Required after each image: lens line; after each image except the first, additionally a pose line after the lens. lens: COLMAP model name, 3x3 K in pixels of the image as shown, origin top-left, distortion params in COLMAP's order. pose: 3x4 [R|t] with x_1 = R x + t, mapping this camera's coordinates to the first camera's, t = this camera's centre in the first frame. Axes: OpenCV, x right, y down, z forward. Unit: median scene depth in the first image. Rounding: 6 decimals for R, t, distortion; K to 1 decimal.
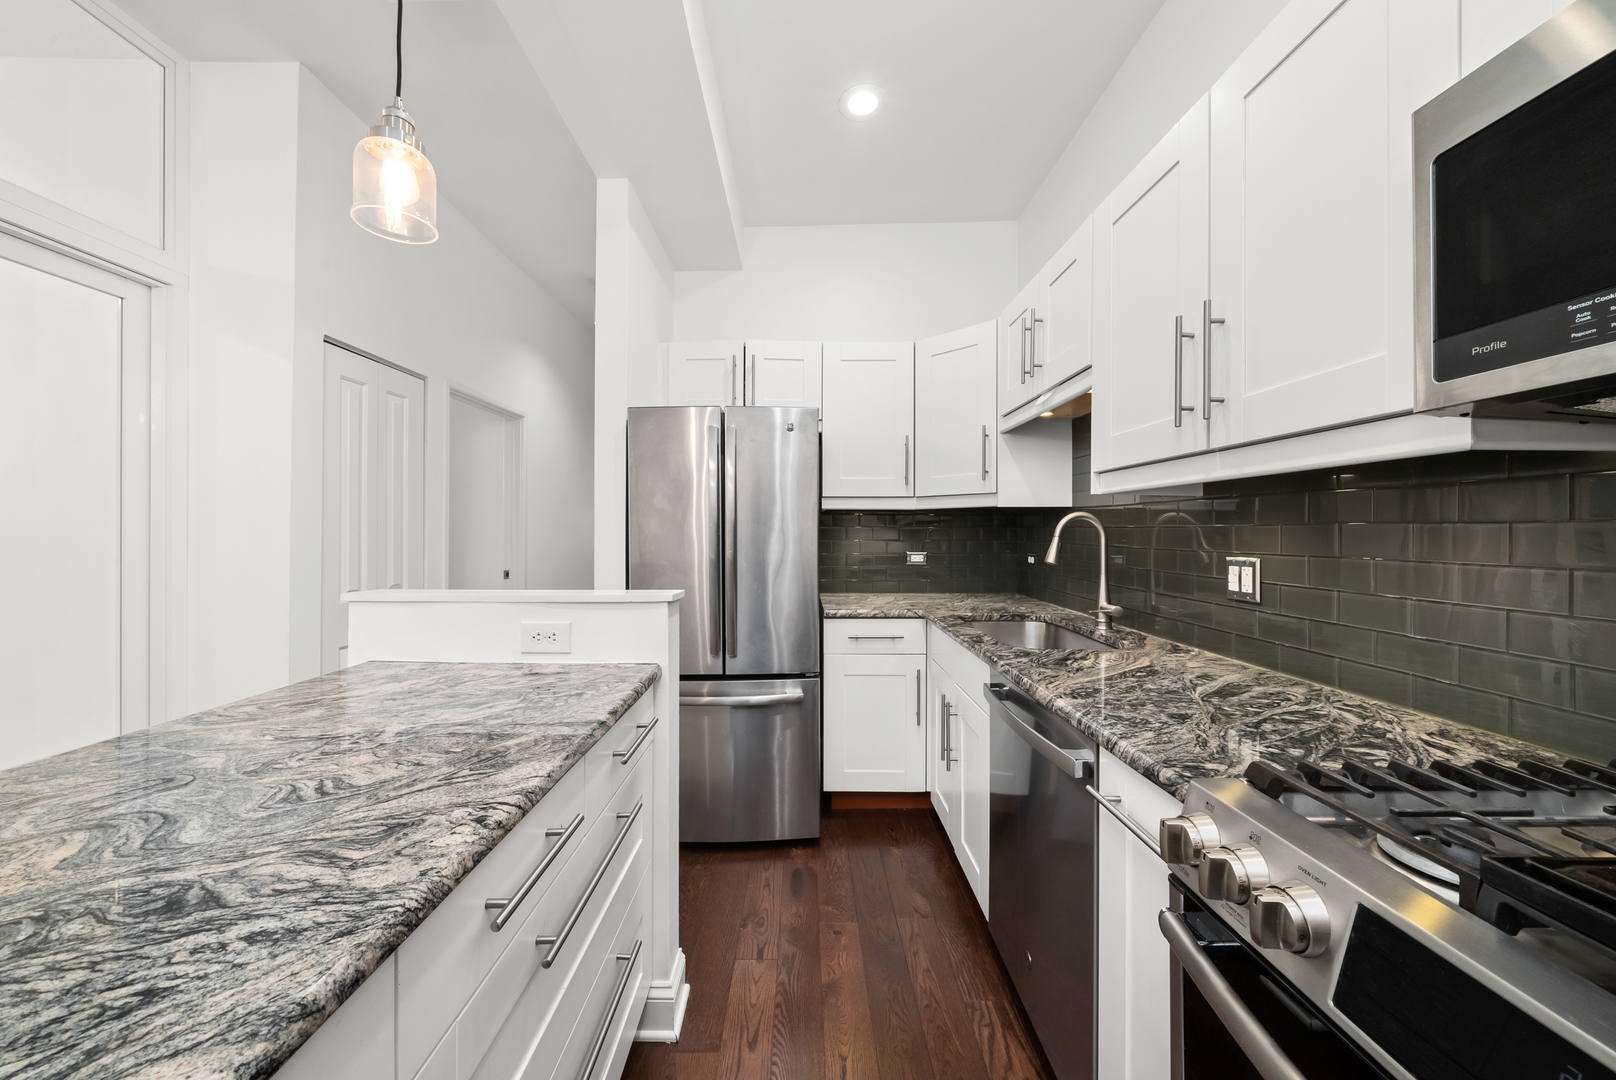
lens RADIAL K [[578.3, 0, 797.4], [0, 578.3, 540.8], [0, 0, 1]] dist [-0.001189, -0.000288]
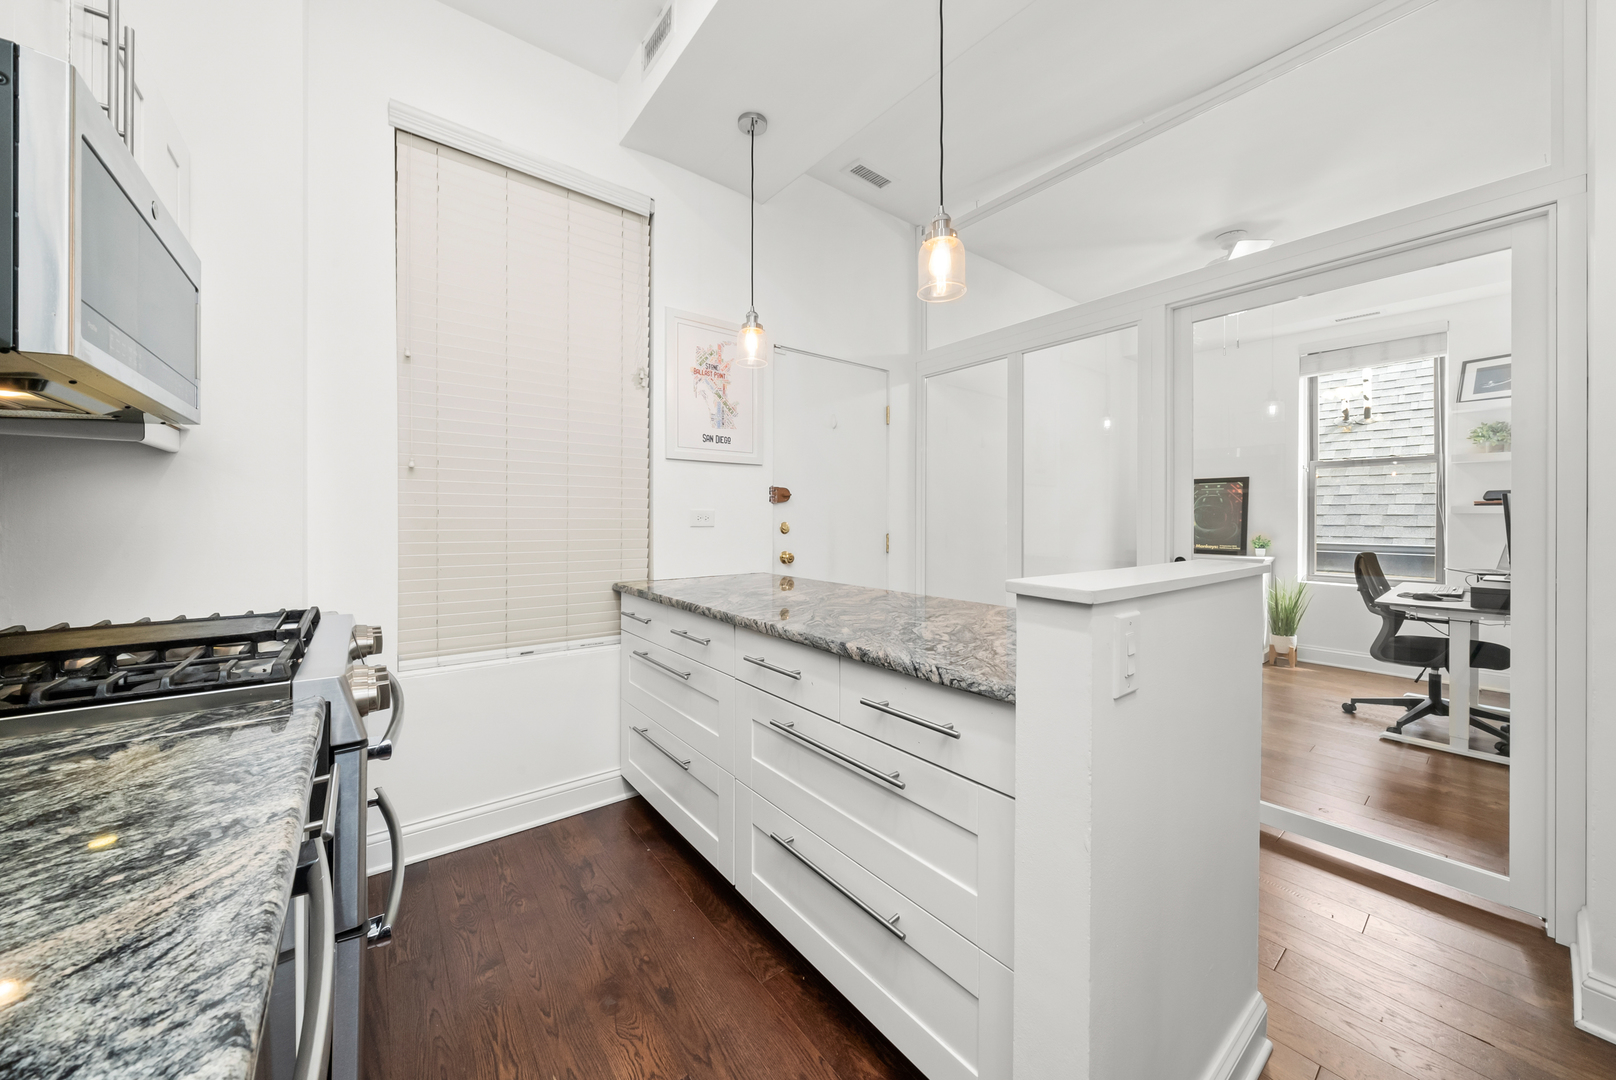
lens RADIAL K [[563.4, 0, 804.7], [0, 563.4, 519.5], [0, 0, 1]] dist [-0.001387, -0.000156]
pose [[-0.803474, -0.017435, -0.595085, 0.358940], [-0.031357, 0.999423, 0.013057, 0.009257], [0.594514, 0.029151, -0.803557, 1.529431]]
